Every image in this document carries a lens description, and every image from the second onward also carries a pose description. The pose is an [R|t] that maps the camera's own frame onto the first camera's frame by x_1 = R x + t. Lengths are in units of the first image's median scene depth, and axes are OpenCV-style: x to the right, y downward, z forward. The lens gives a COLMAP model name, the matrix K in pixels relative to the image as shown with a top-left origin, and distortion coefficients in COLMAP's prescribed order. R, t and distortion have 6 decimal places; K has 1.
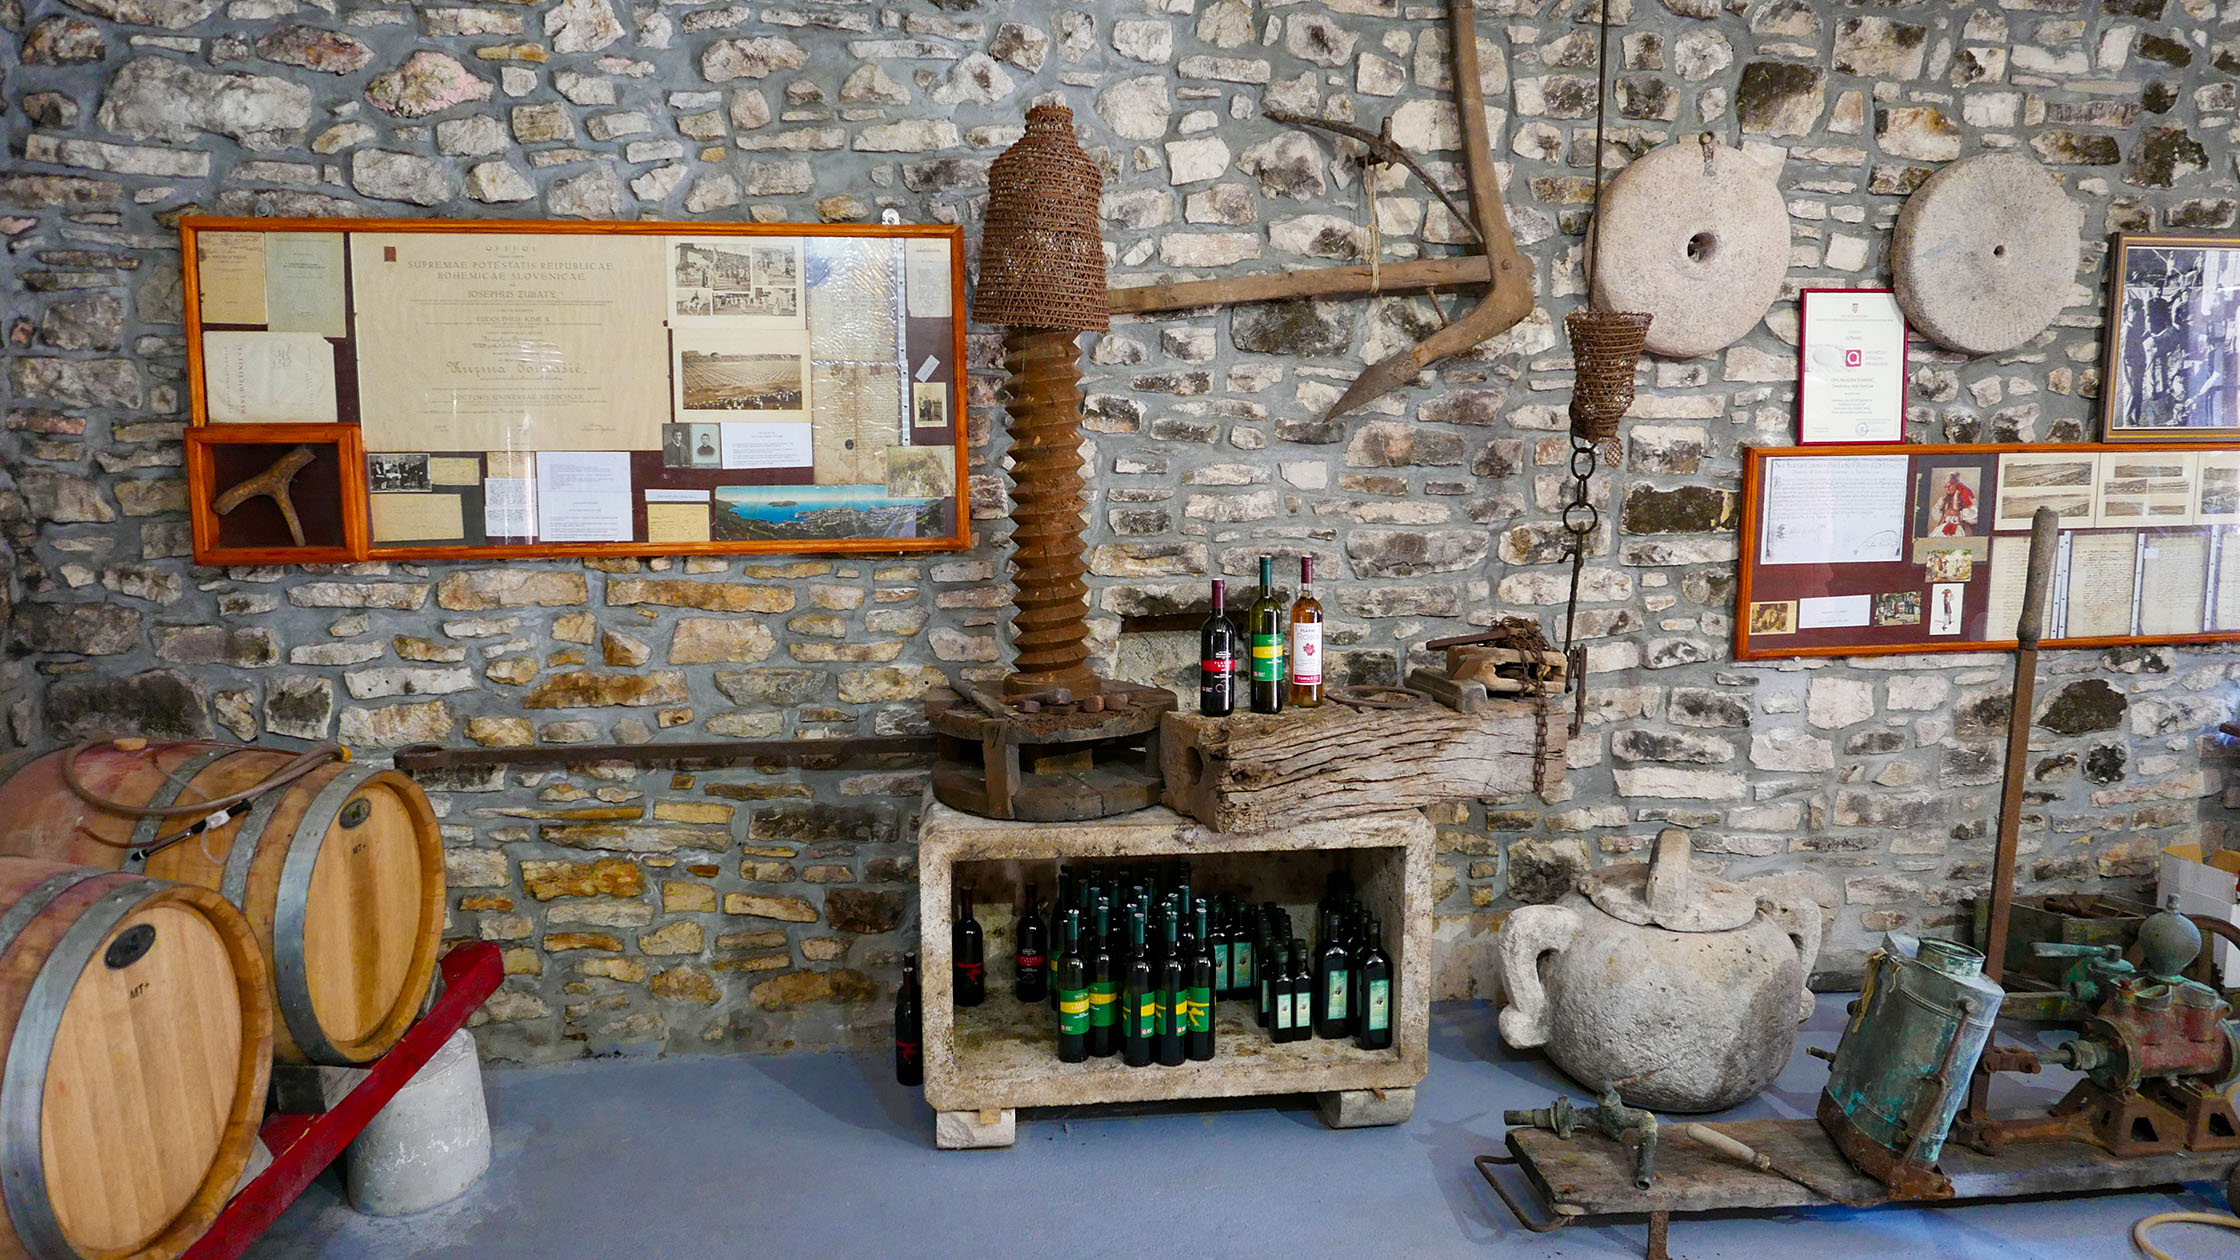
lens RADIAL K [[1482.1, 0, 1125.8], [0, 1482.1, 608.7], [0, 0, 1]] dist [-0.020867, 0.007971]
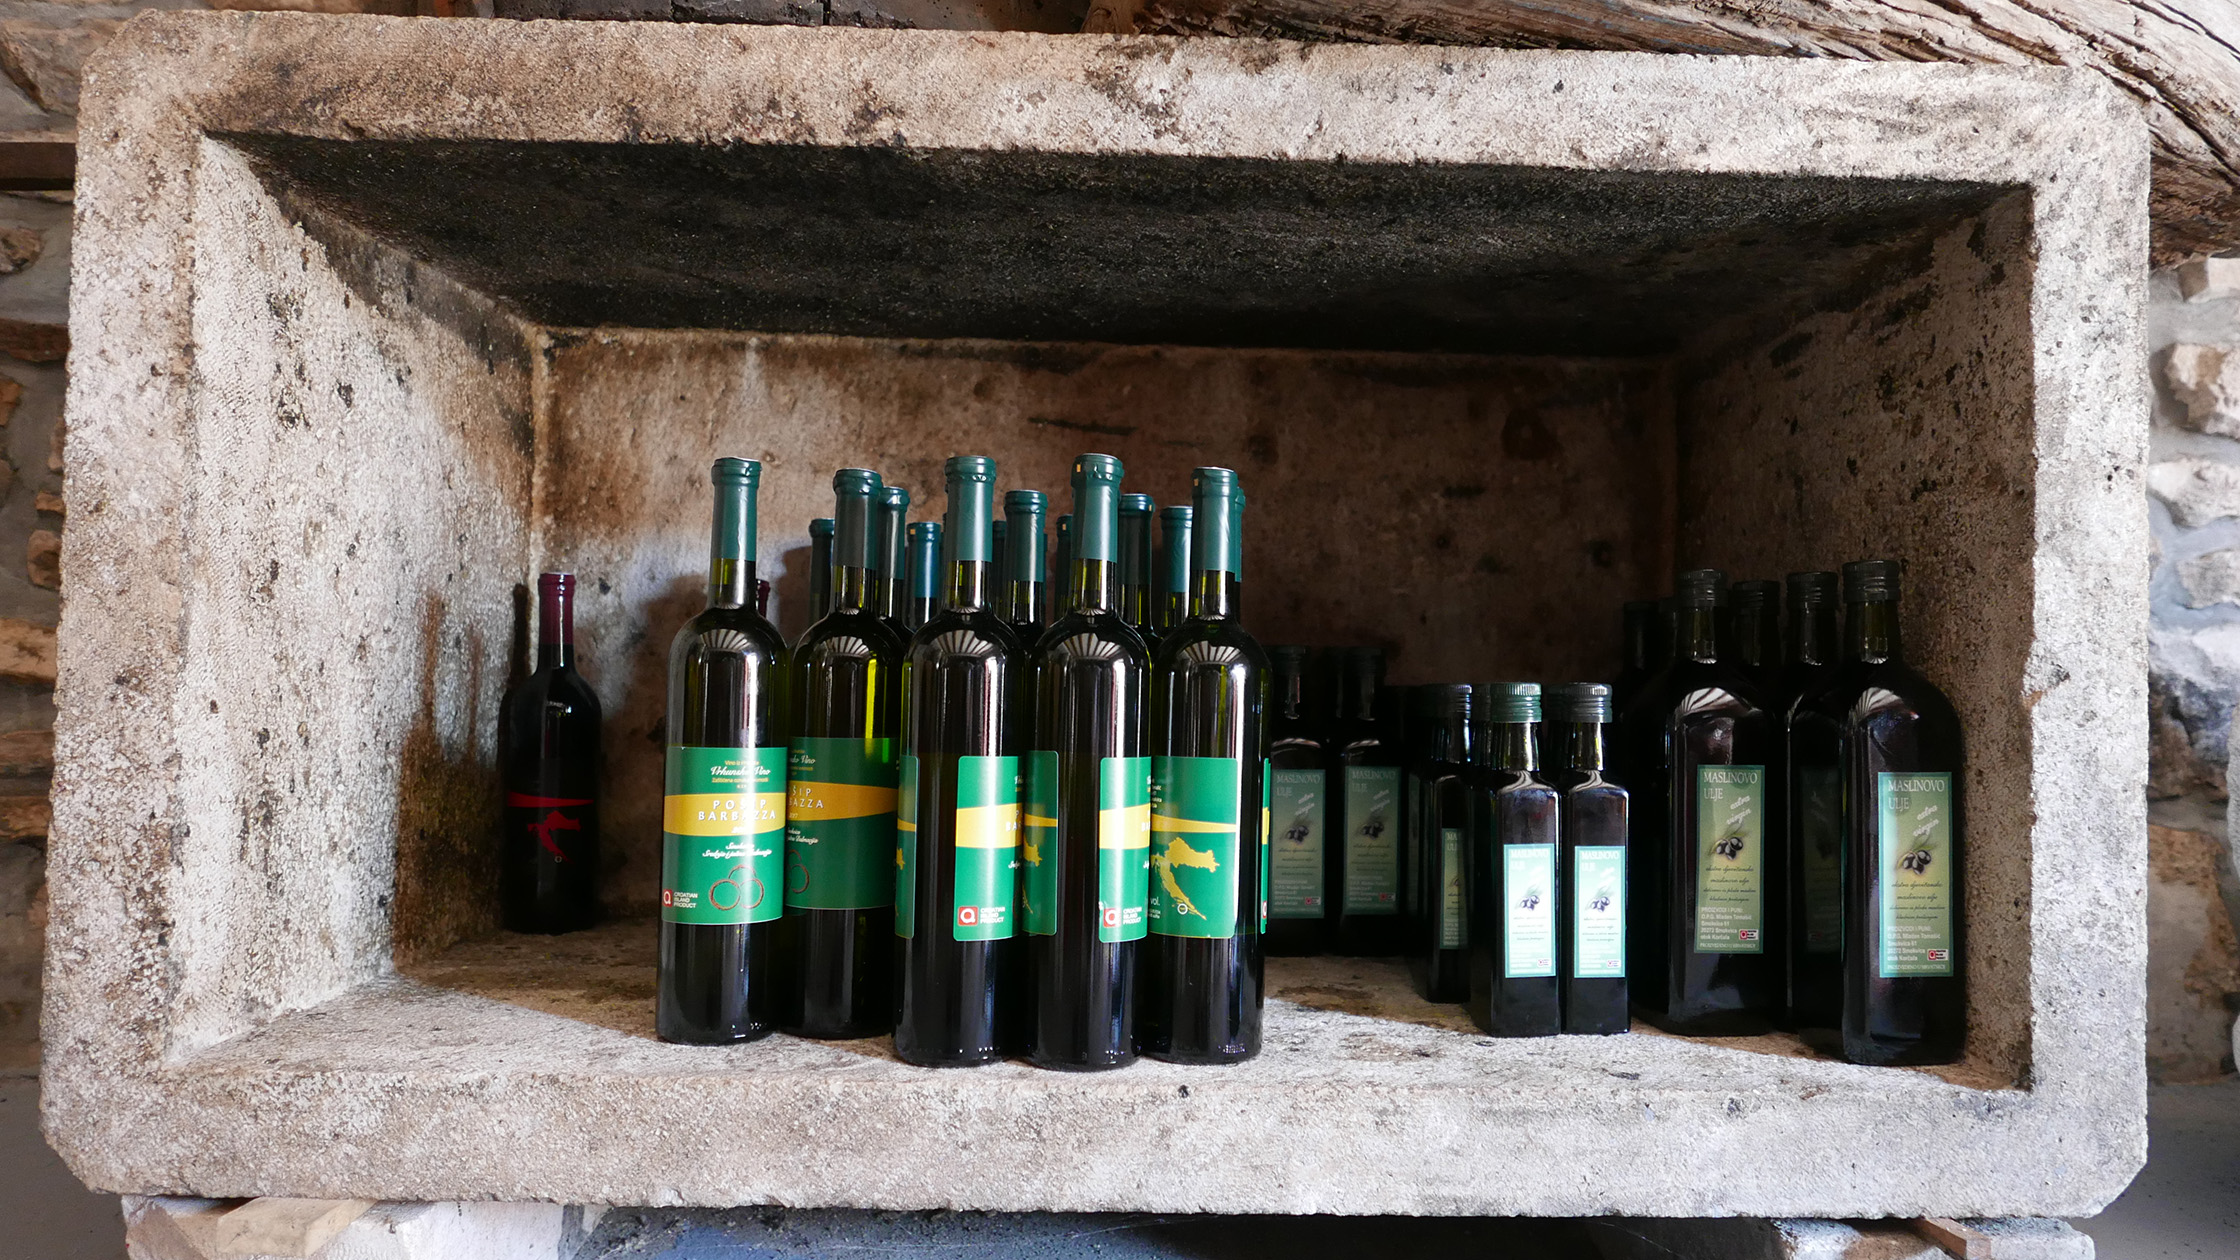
lens RADIAL K [[1482.1, 0, 1120.6], [0, 1482.1, 585.2], [0, 0, 1]] dist [-0.020867, 0.007971]
pose [[0.995548, 0.015959, -0.092899, 0.057192], [-0.032003, 0.984247, -0.173877, 0.262099], [0.088661, 0.176076, 0.980376, 0.718209]]
